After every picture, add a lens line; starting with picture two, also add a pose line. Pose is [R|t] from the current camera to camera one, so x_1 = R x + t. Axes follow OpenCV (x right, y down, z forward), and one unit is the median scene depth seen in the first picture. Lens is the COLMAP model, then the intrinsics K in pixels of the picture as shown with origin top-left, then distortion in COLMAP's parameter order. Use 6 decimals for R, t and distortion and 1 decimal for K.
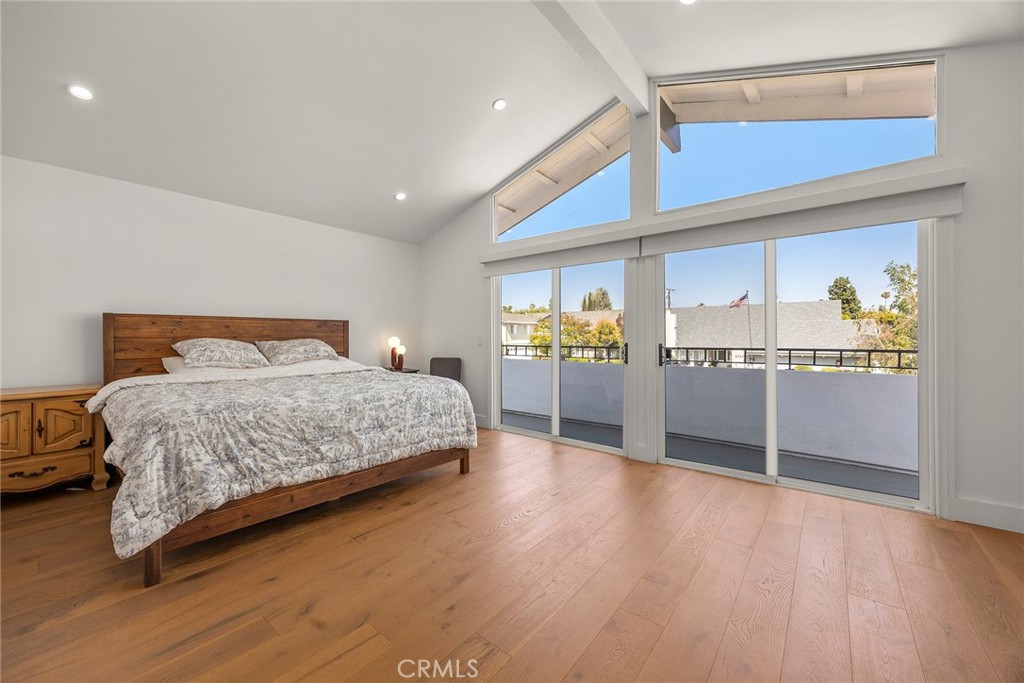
lens RADIAL K [[399.2, 0, 515.5], [0, 399.2, 339.1], [0, 0, 1]] dist [0.000103, 0.000090]
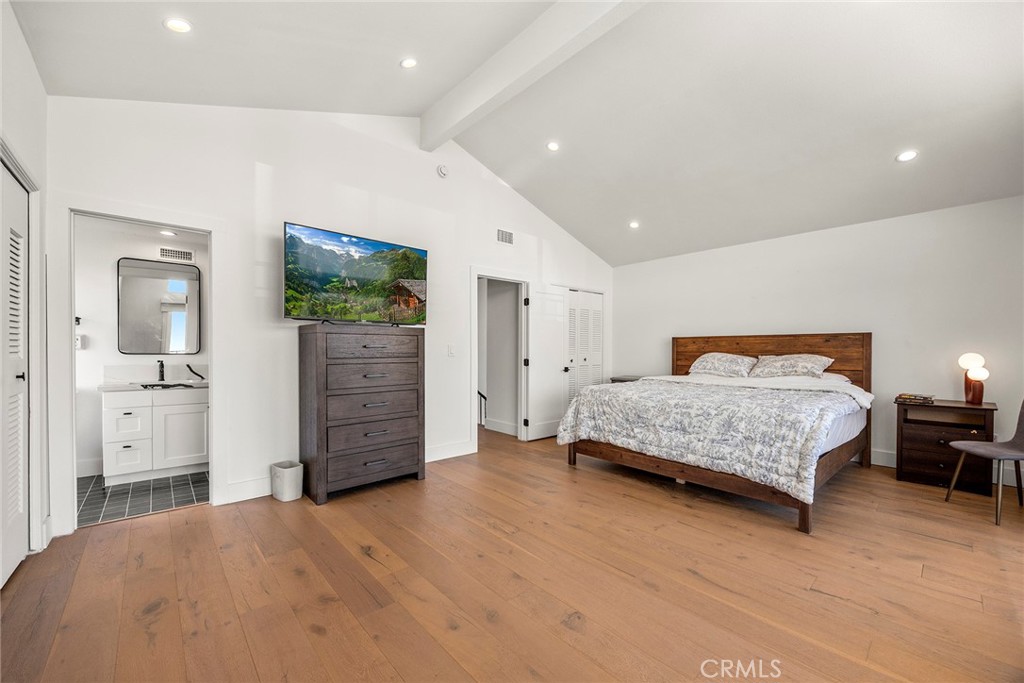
lens RADIAL K [[399.2, 0, 517.4], [0, 399.2, 354.4], [0, 0, 1]] dist [0.000103, 0.000090]
pose [[-0.160912, 0.011830, -0.986898, 0.771296], [-0.008258, 0.999877, 0.013332, -0.010097], [0.986934, 0.010295, -0.160794, 0.626206]]
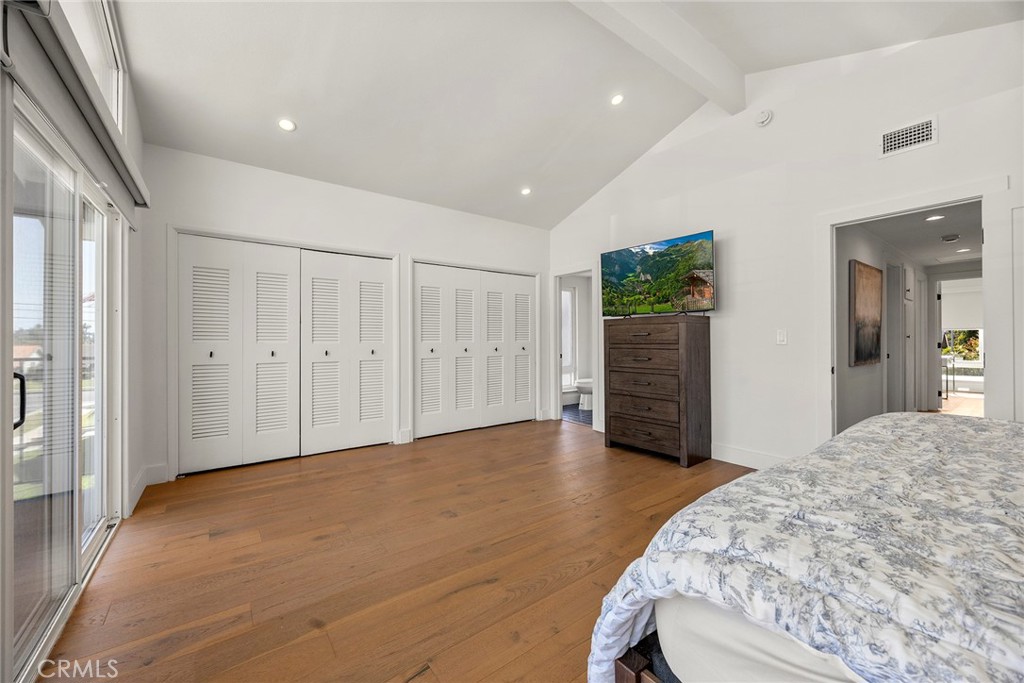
lens RADIAL K [[399.2, 0, 508.5], [0, 399.2, 334.7], [0, 0, 1]] dist [0.000103, 0.000090]
pose [[-0.964246, 0.007801, 0.264892, -0.128663], [0.008124, 0.999967, 0.000122, -0.016463], [-0.264883, 0.002270, -0.964278, 1.400699]]
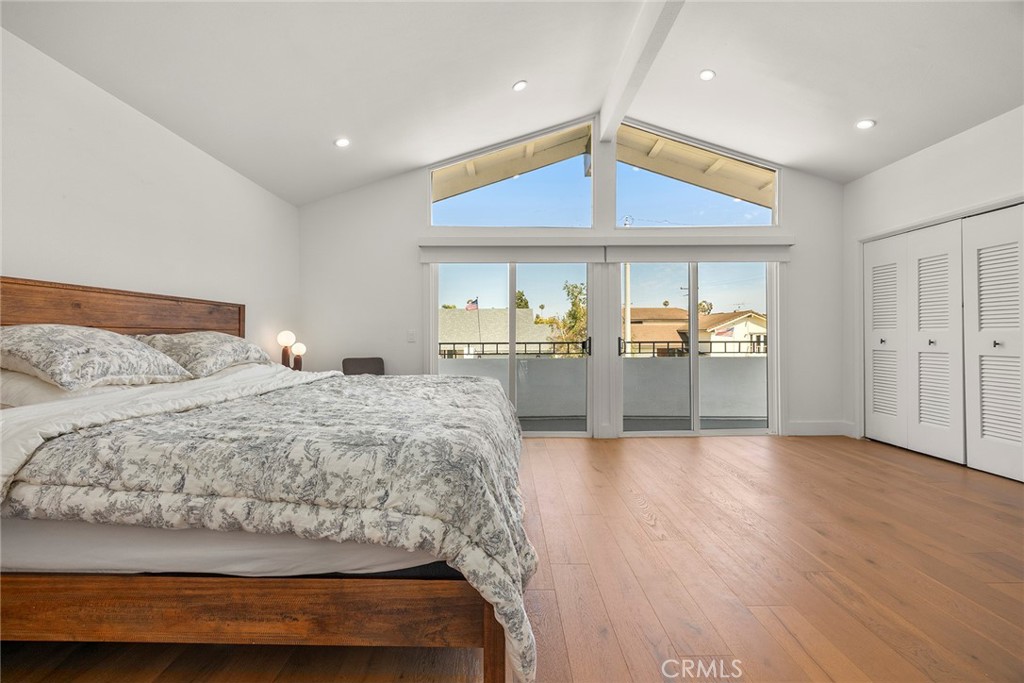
lens RADIAL K [[399.2, 0, 513.9], [0, 399.2, 336.9], [0, 0, 1]] dist [0.000103, 0.000090]
pose [[0.775917, -0.000586, 0.630835, -0.742434], [0.004749, 0.999977, -0.004913, 0.017519], [-0.630817, 0.006808, 0.775901, 0.313805]]
